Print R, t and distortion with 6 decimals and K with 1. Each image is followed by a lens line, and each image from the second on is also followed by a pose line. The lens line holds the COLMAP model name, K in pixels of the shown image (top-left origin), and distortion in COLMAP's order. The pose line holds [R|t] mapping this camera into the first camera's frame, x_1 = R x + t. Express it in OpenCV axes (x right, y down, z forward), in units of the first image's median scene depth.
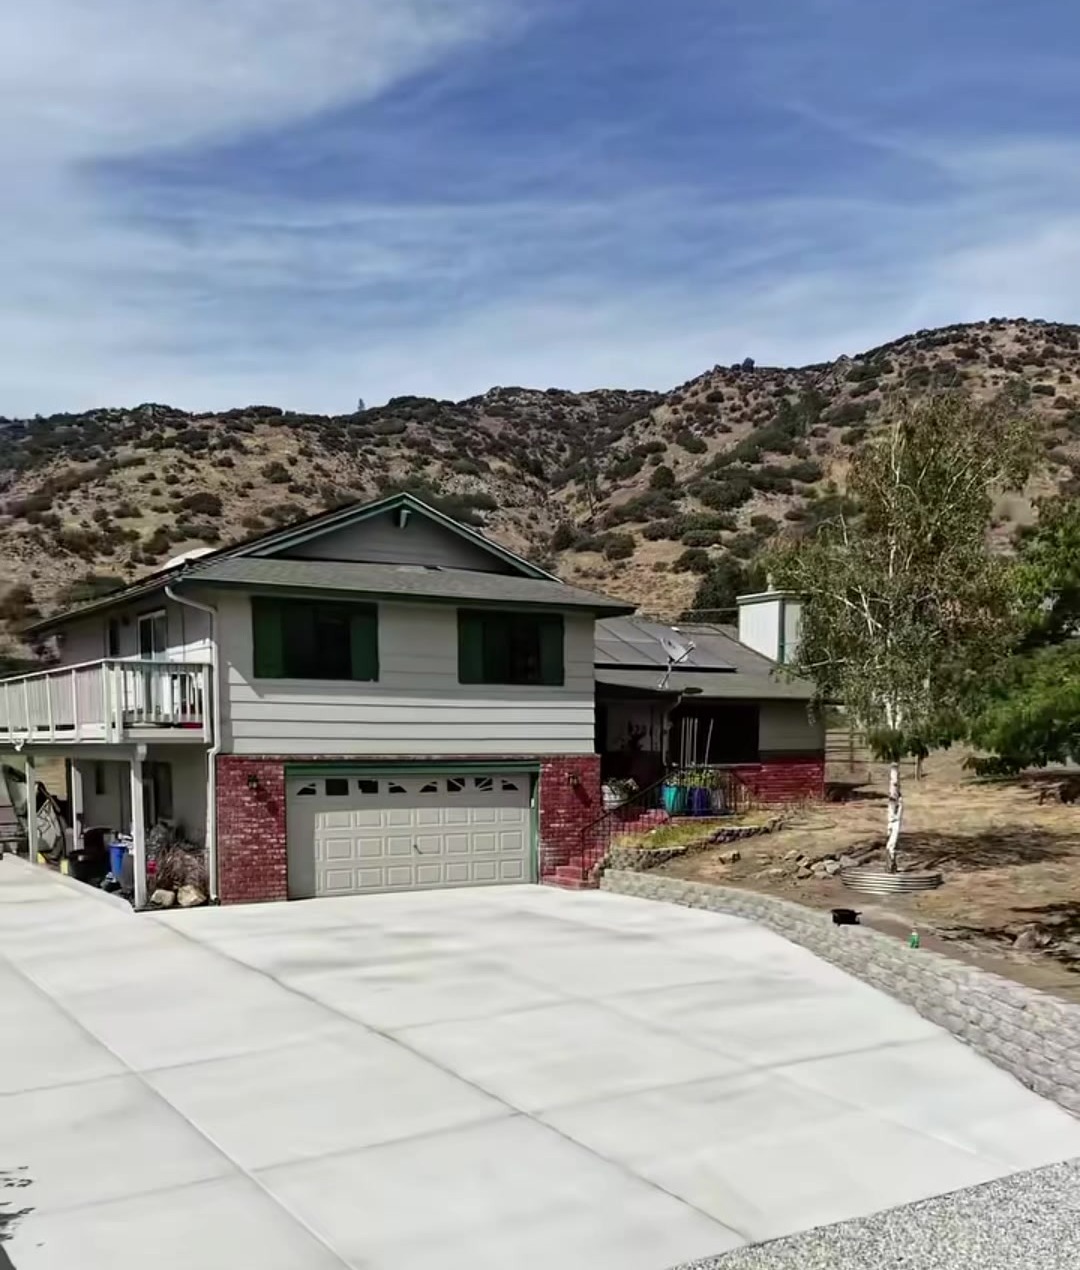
lens RADIAL K [[1235.0, 0, 539.2], [0, 1235.0, 734.5], [0, 0, 1]] dist [0.007185, -0.196126]
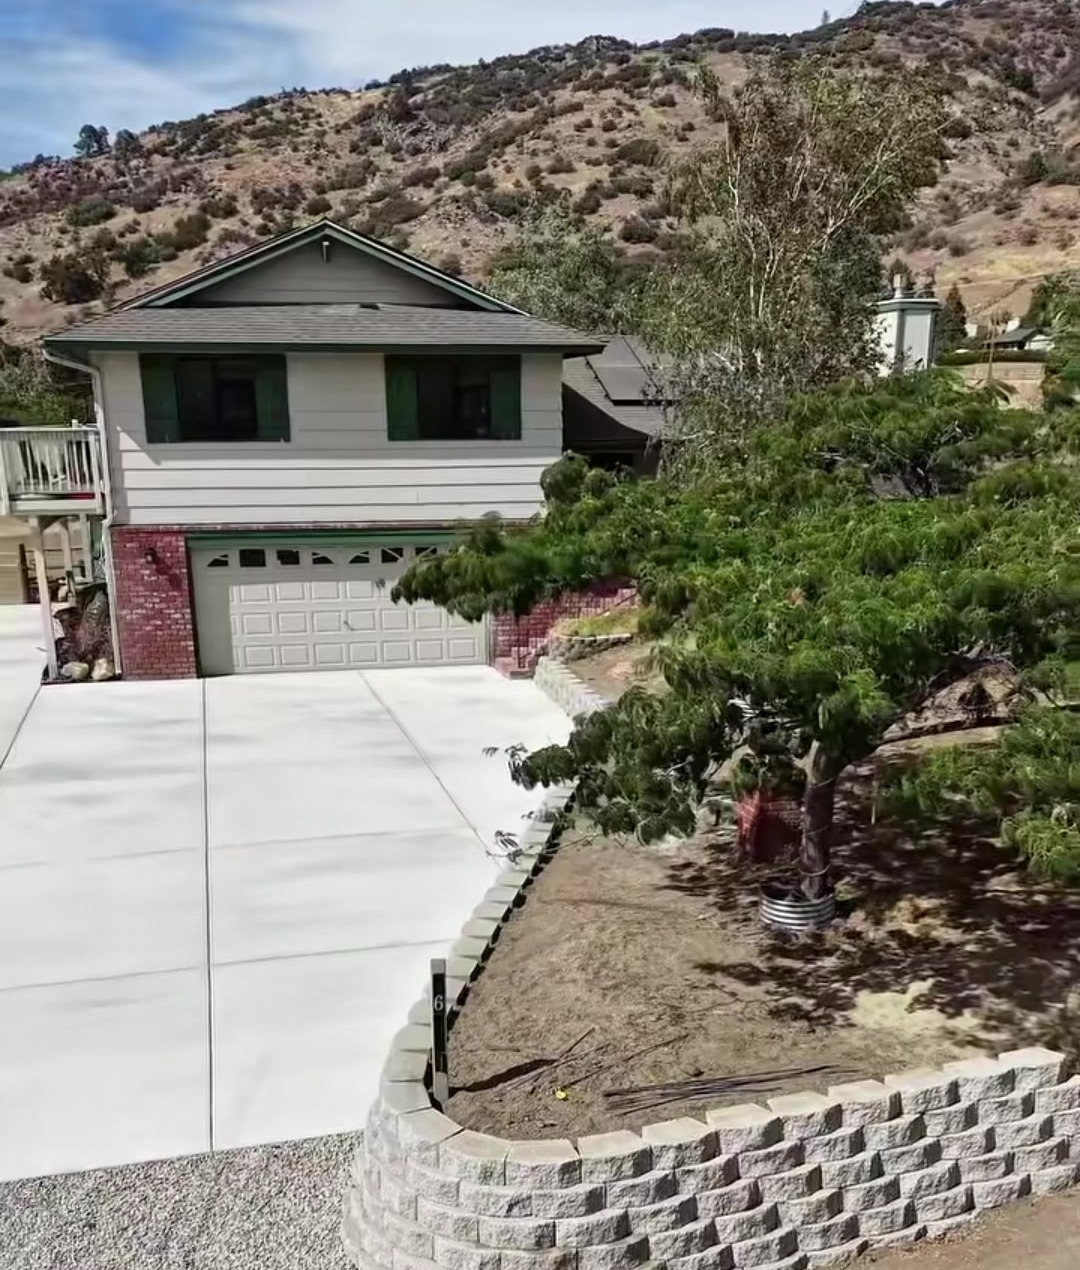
lens RADIAL K [[1355.1, 0, 540.0], [0, 1355.1, 635.0], [0, 0, 1]] dist [0.034650, -0.156335]
pose [[0.942733, 0.042425, -0.330840, 0.370214], [0.012189, 0.986833, 0.161280, -0.060659], [0.333326, -0.156076, 0.929803, 0.113275]]
